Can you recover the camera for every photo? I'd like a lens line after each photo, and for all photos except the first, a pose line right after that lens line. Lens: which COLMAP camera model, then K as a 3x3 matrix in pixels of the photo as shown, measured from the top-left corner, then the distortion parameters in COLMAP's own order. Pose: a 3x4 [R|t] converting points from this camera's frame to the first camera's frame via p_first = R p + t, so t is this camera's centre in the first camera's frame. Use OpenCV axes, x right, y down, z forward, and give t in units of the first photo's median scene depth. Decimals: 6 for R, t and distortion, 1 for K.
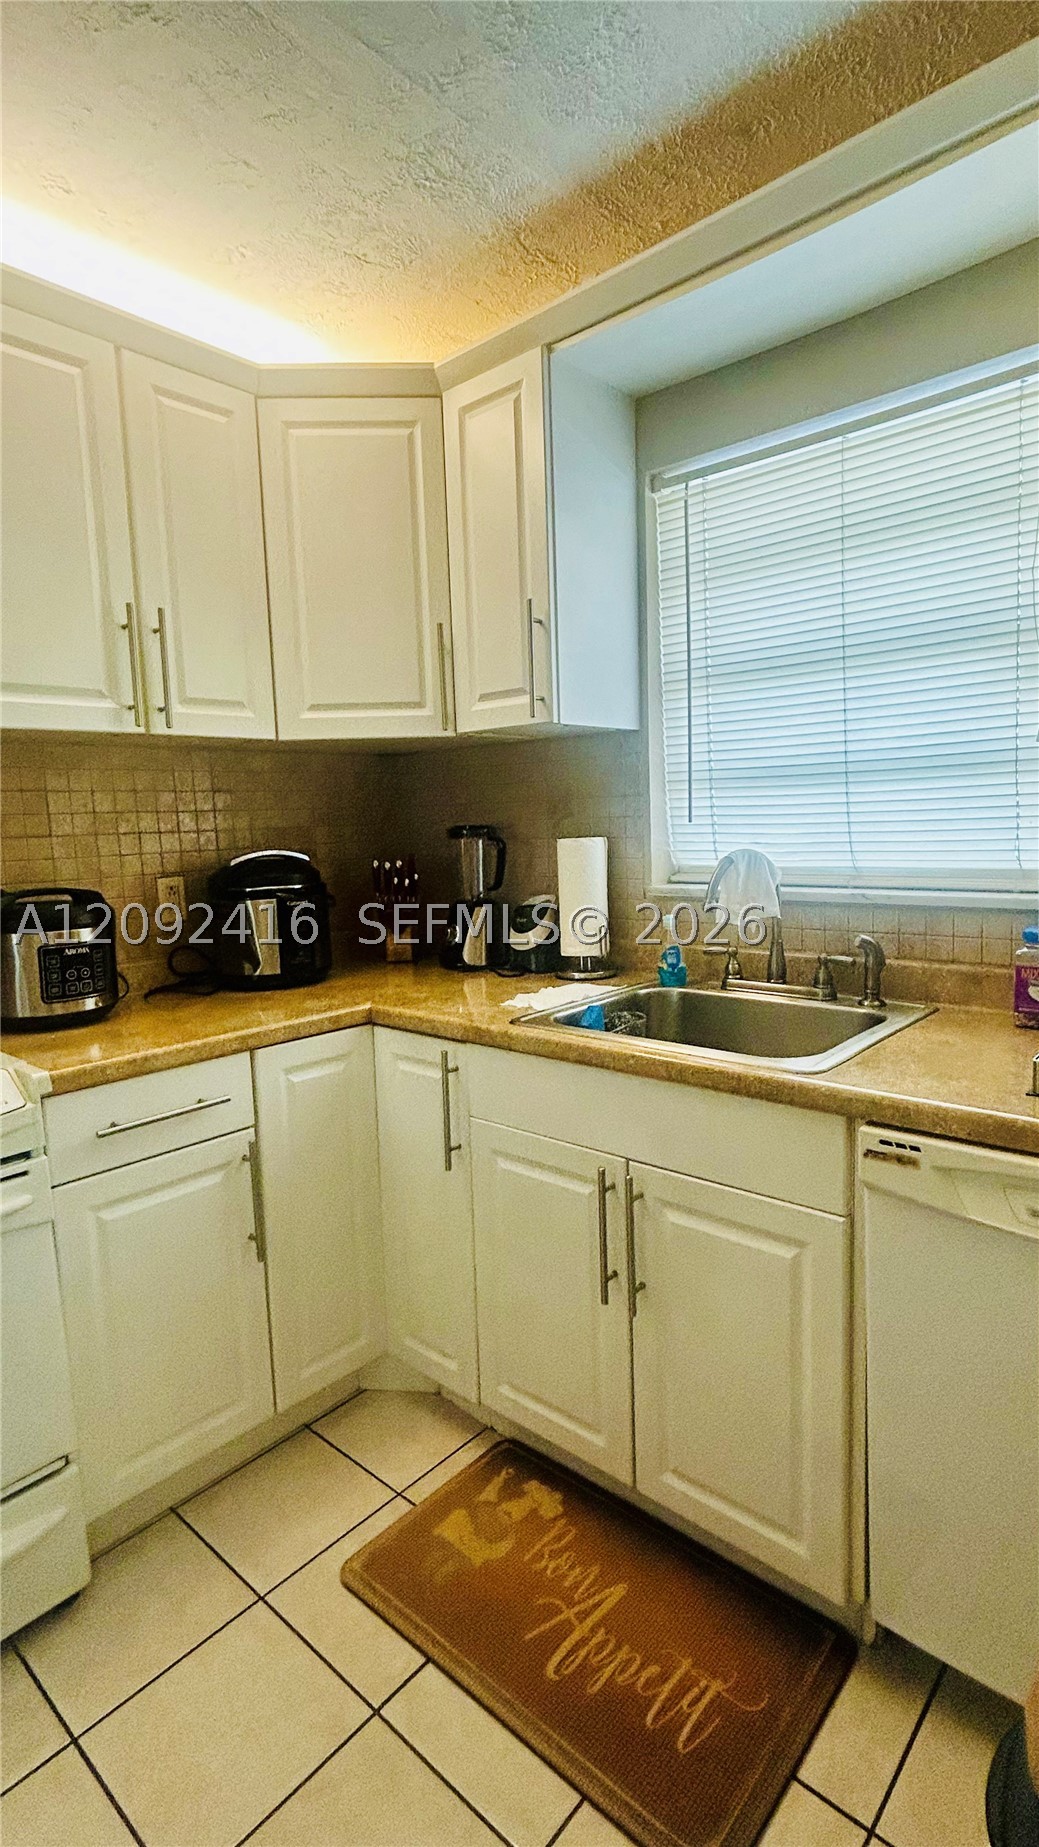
lens RADIAL K [[897.8, 0, 517.6], [0, 897.8, 920.9], [0, 0, 1]] dist [0.002154, -0.004762]
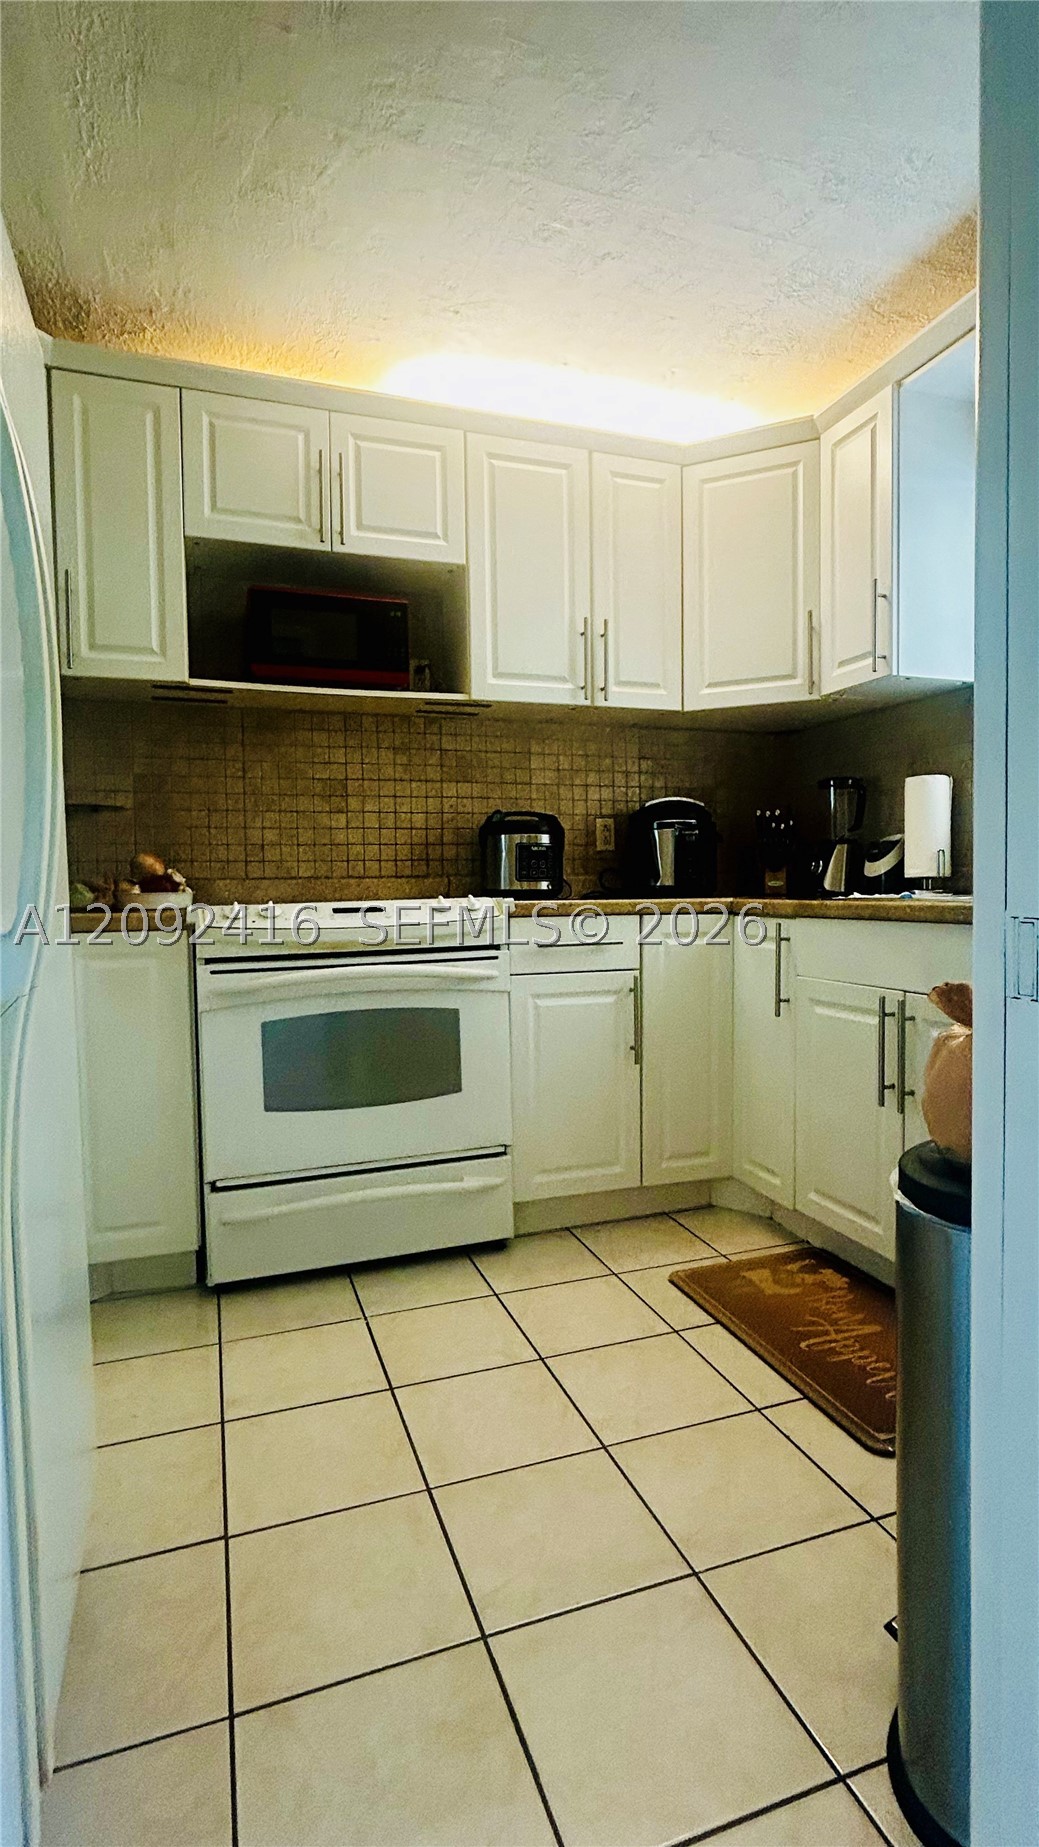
lens RADIAL K [[897.8, 0, 523.9], [0, 897.8, 925.5], [0, 0, 1]] dist [0.002154, -0.004762]
pose [[0.875862, 0.046823, -0.480285, 0.210050], [-0.074016, 0.996539, -0.037825, 0.212359], [0.476852, 0.068678, 0.876297, -0.312110]]
